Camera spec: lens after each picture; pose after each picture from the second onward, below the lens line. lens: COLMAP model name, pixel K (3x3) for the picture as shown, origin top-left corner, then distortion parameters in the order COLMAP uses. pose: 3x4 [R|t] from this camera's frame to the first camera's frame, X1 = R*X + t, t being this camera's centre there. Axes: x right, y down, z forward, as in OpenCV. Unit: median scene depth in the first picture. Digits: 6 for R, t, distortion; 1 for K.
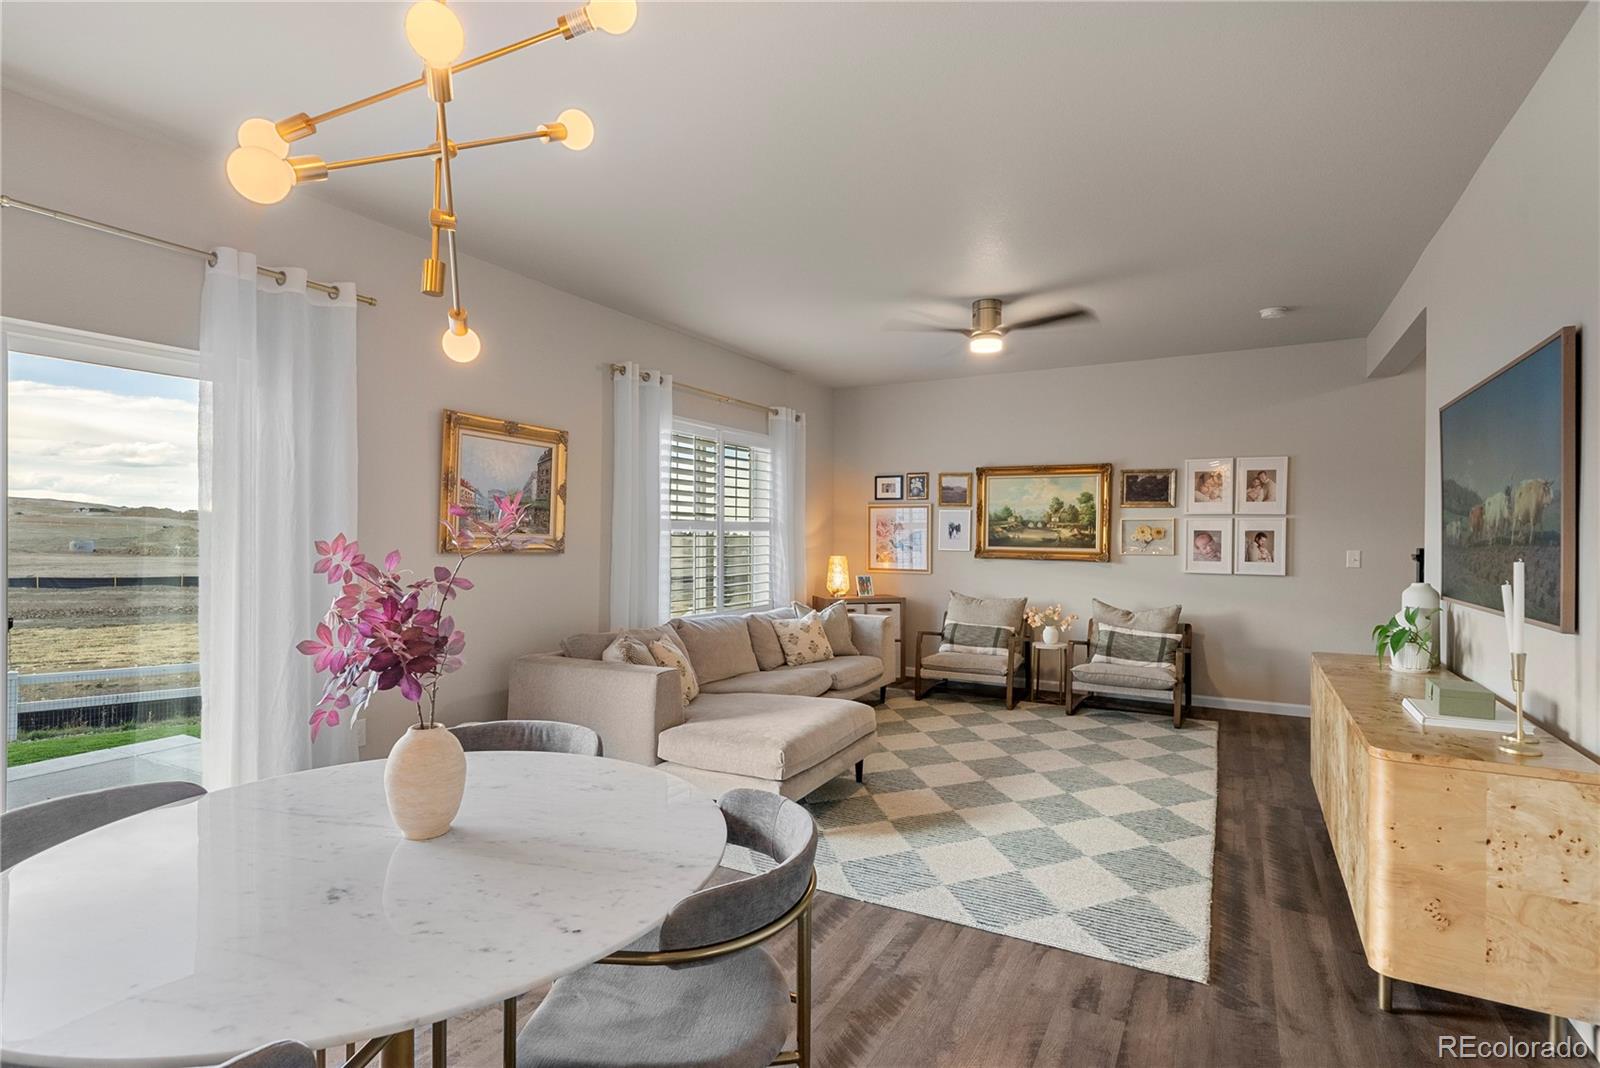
lens RADIAL K [[776.5, 0, 795.8], [0, 776.5, 534.6], [0, 0, 1]] dist [-0.000897, -0.000061]
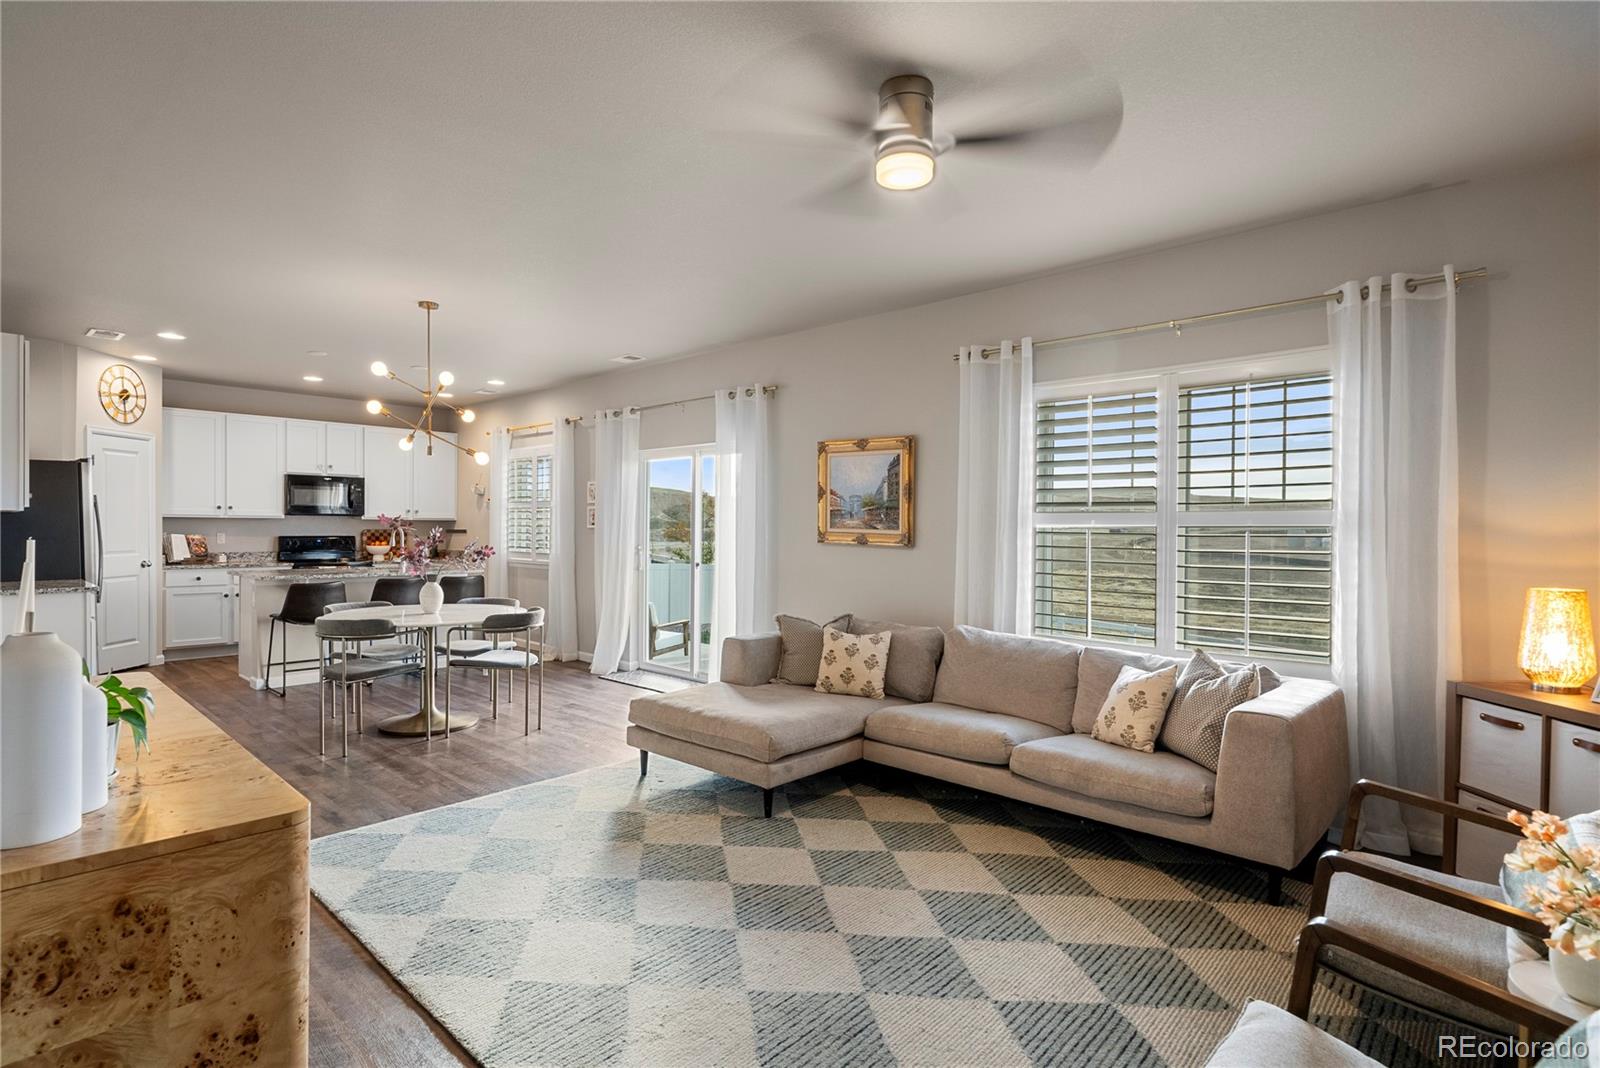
lens RADIAL K [[801.3, 0, 789.4], [0, 801.3, 539.8], [0, 0, 1]] dist [-0.001970, -0.000241]
pose [[-0.245250, 0.007288, -0.969432, 0.614970], [-0.009983, 0.999900, 0.010043, 0.002562], [0.969408, 0.012140, -0.245153, 0.819572]]
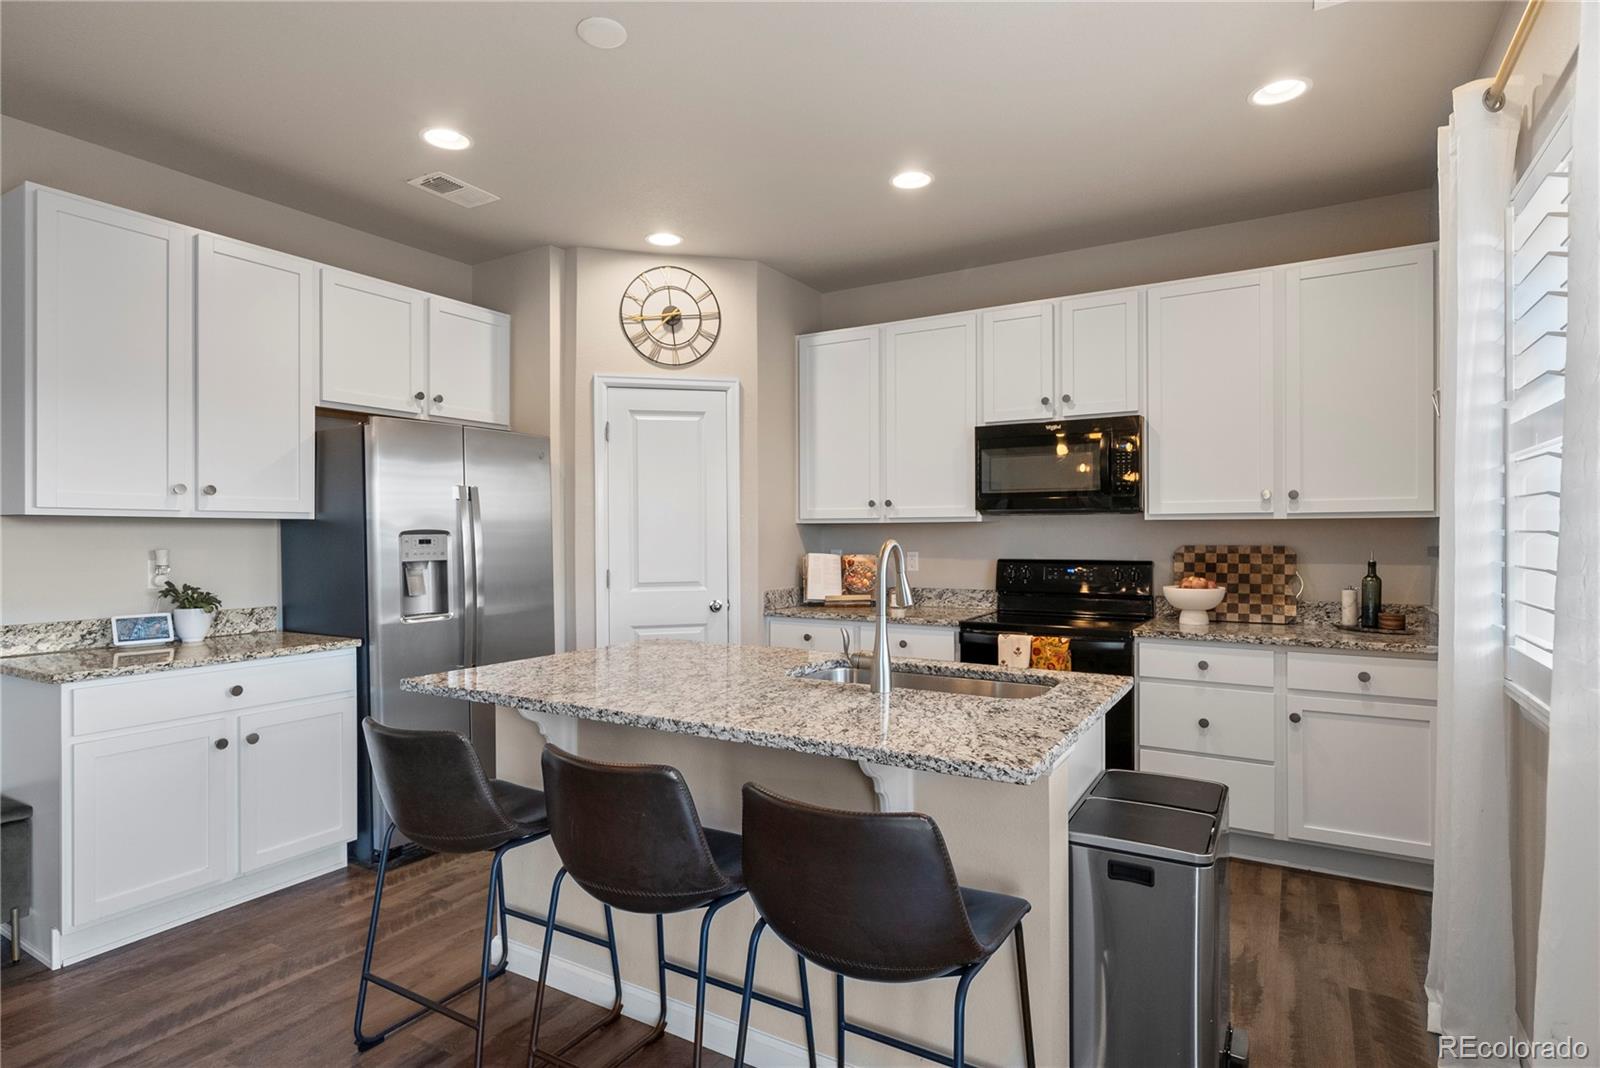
lens RADIAL K [[824.3, 0, 800.0], [0, 824.3, 530.4], [0, 0, 1]] dist [-0.020598, -0.000828]
pose [[-0.999671, -0.002740, 0.025521, -0.389266], [-0.002839, 0.999989, -0.003831, -0.001823], [-0.025510, -0.003902, -0.999667, 0.301600]]
